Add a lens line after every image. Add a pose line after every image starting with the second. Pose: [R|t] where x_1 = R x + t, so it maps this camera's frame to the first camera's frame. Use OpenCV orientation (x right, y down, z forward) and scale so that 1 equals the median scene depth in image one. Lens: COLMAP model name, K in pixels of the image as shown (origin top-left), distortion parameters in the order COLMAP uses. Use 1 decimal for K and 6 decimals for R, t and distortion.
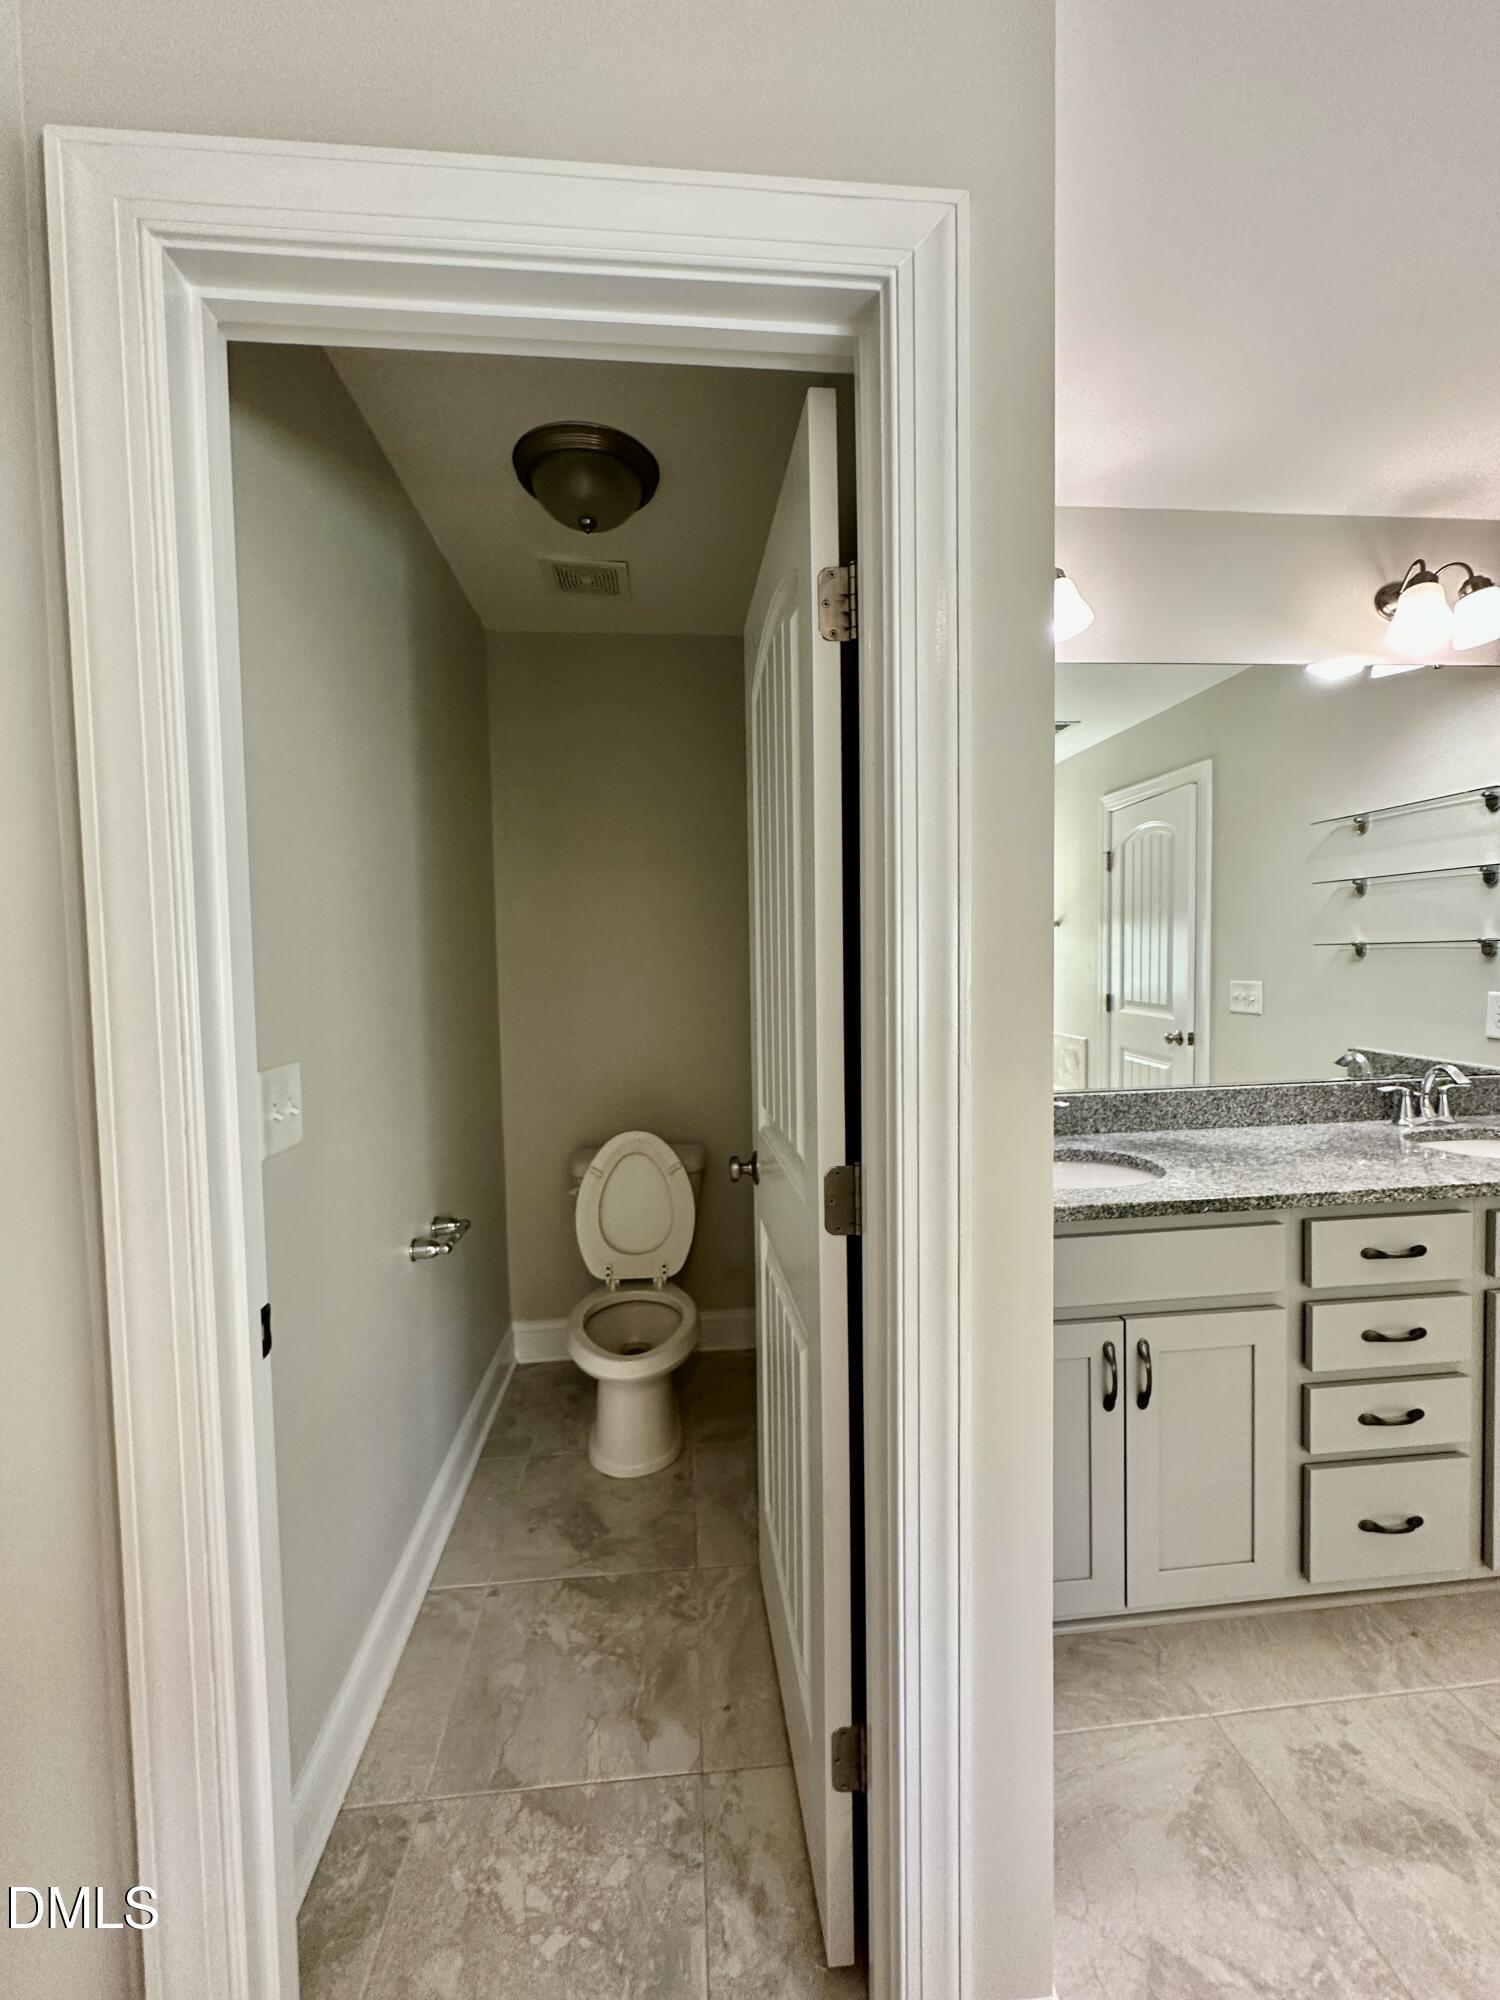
lens RADIAL K [[796.3, 0, 752.7], [0, 796.3, 998.8], [0, 0, 1]] dist [-0.000452, -0.000145]
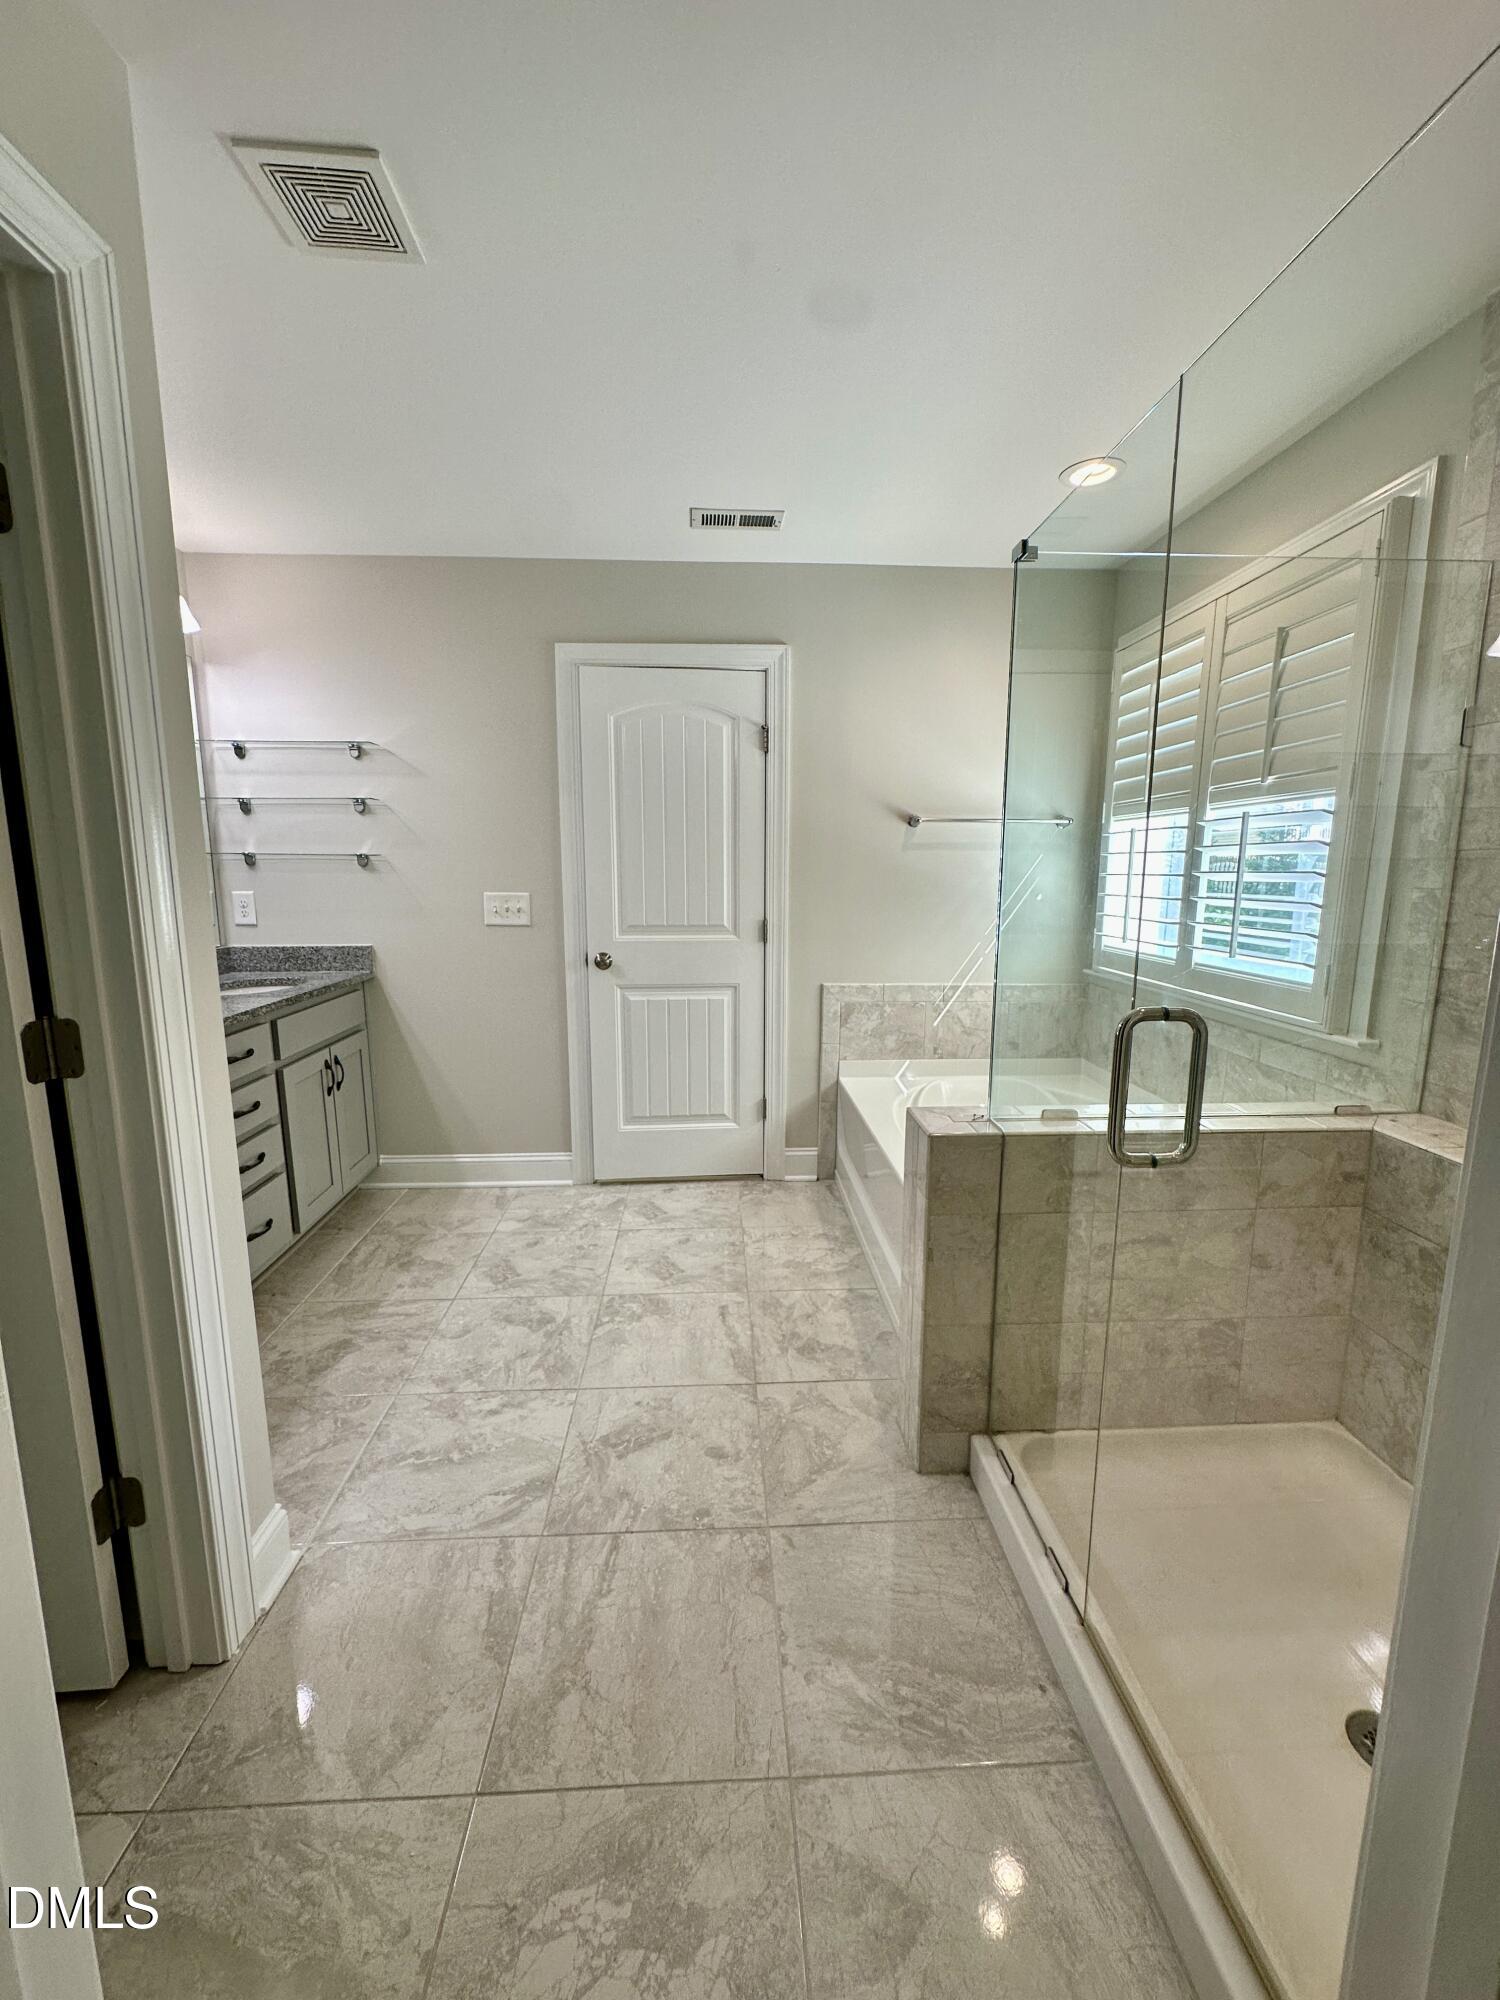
lens RADIAL K [[796.3, 0, 748.9], [0, 796.3, 997.4], [0, 0, 1]] dist [-0.000452, -0.000145]
pose [[0.034957, -0.134572, 0.990287, -0.651404], [0.039868, 0.990292, 0.133166, 0.040295], [-0.998593, 0.034826, 0.039983, -0.032155]]
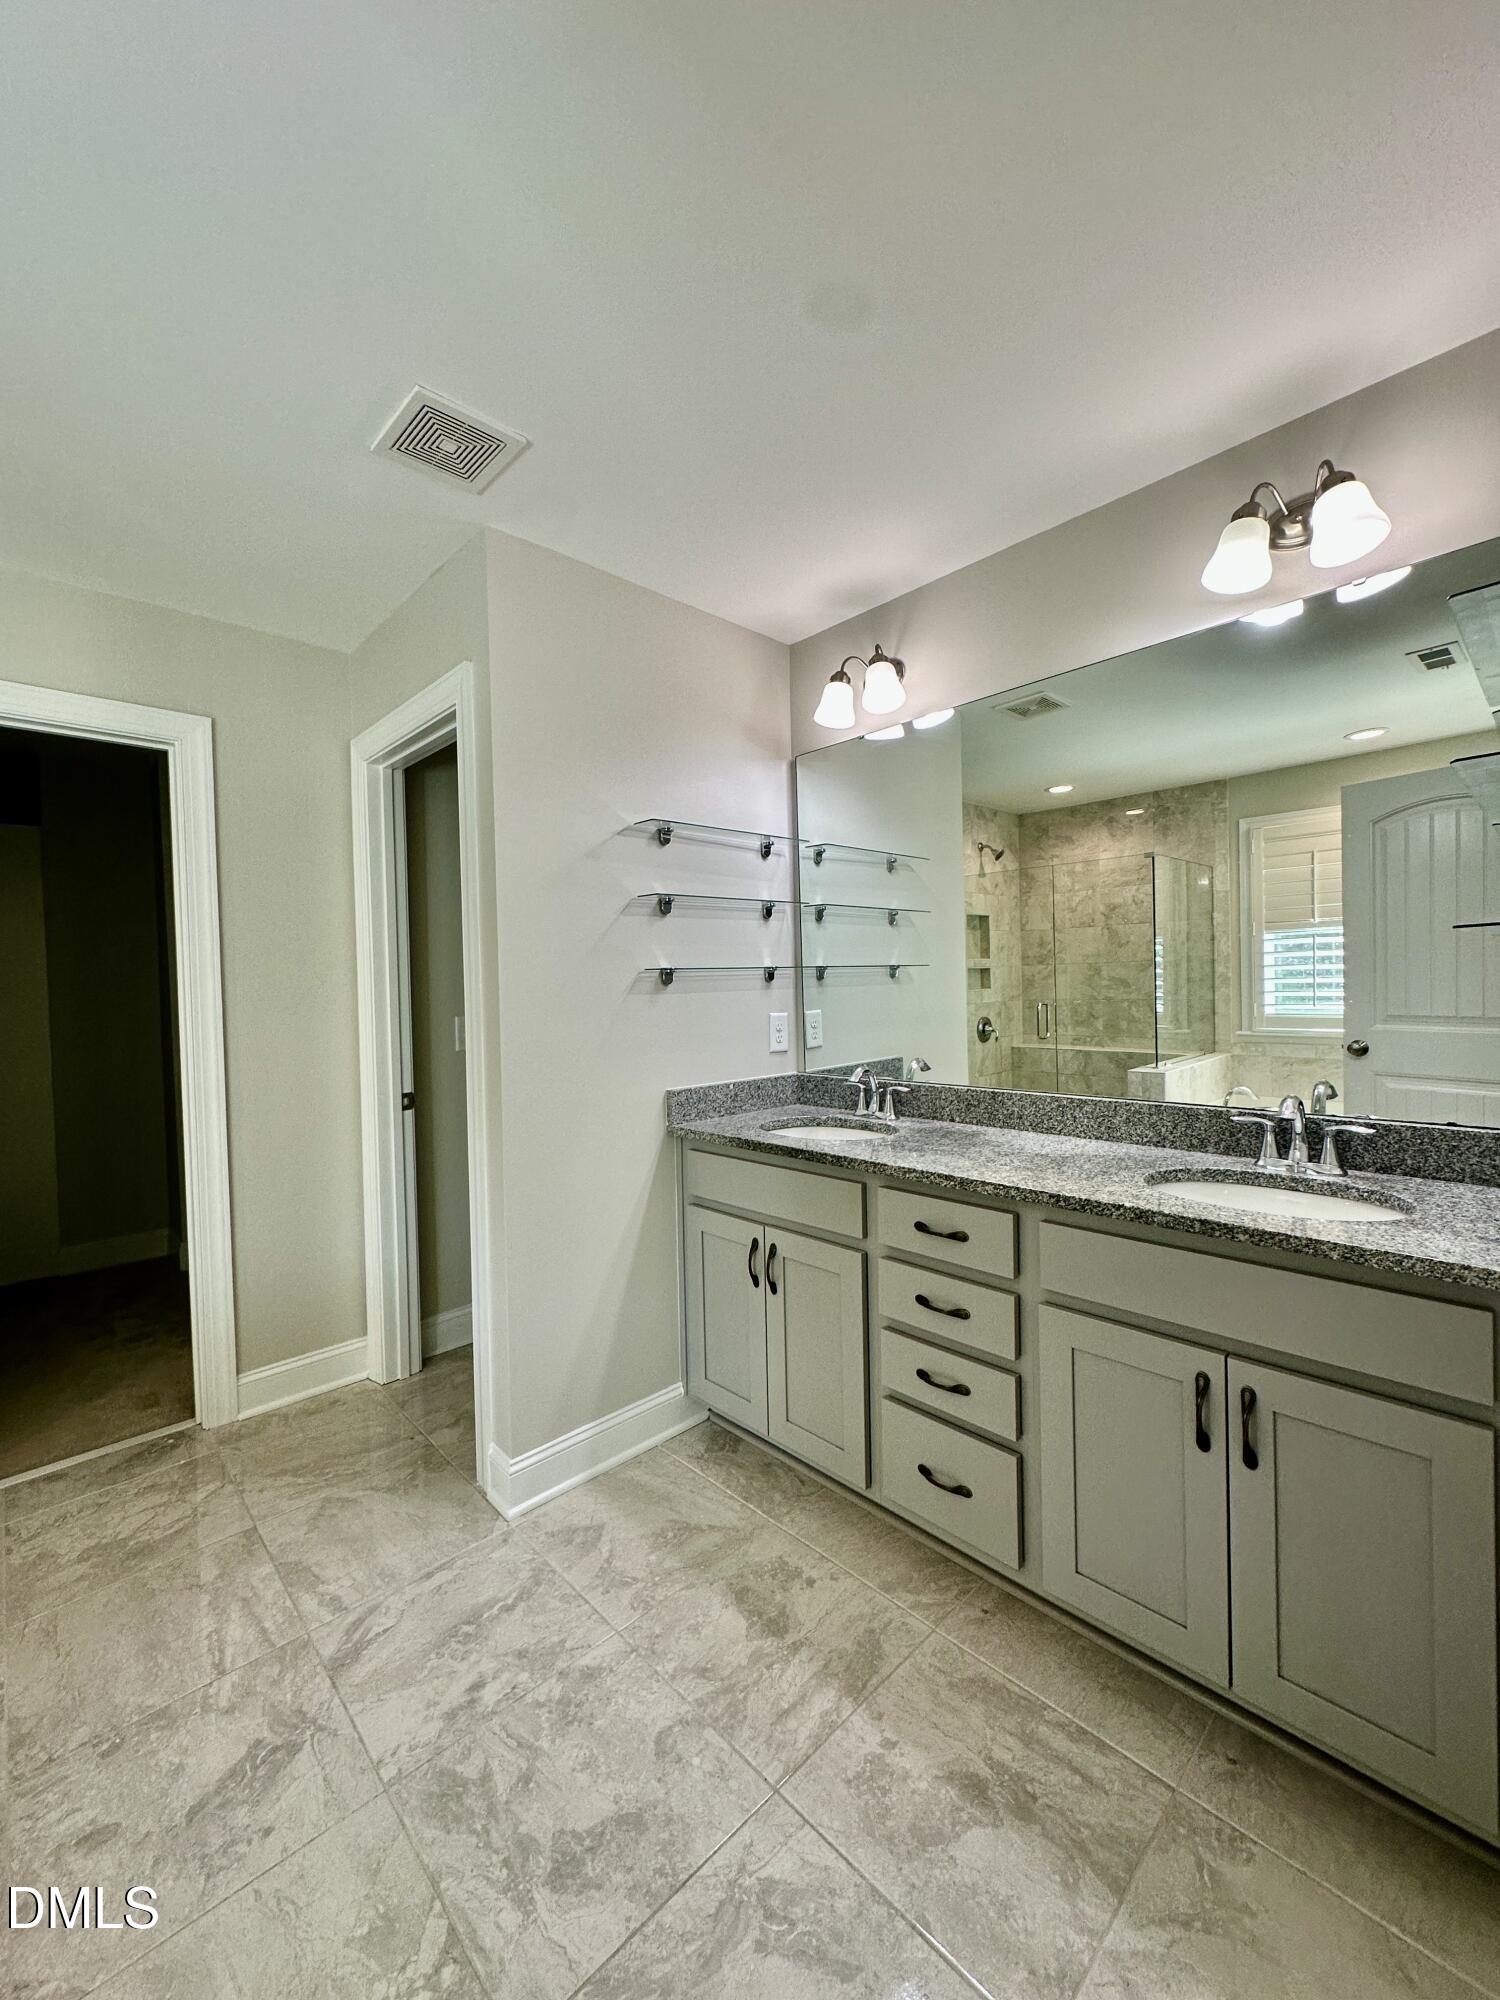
lens RADIAL K [[796.3, 0, 741.5], [0, 796.3, 989.9], [0, 0, 1]] dist [-0.000452, -0.000145]
pose [[0.621426, 0.015240, -0.783325, 1.501064], [-0.024769, 0.999693, -0.000200, -0.013299], [0.783081, 0.019526, 0.621613, 0.081680]]
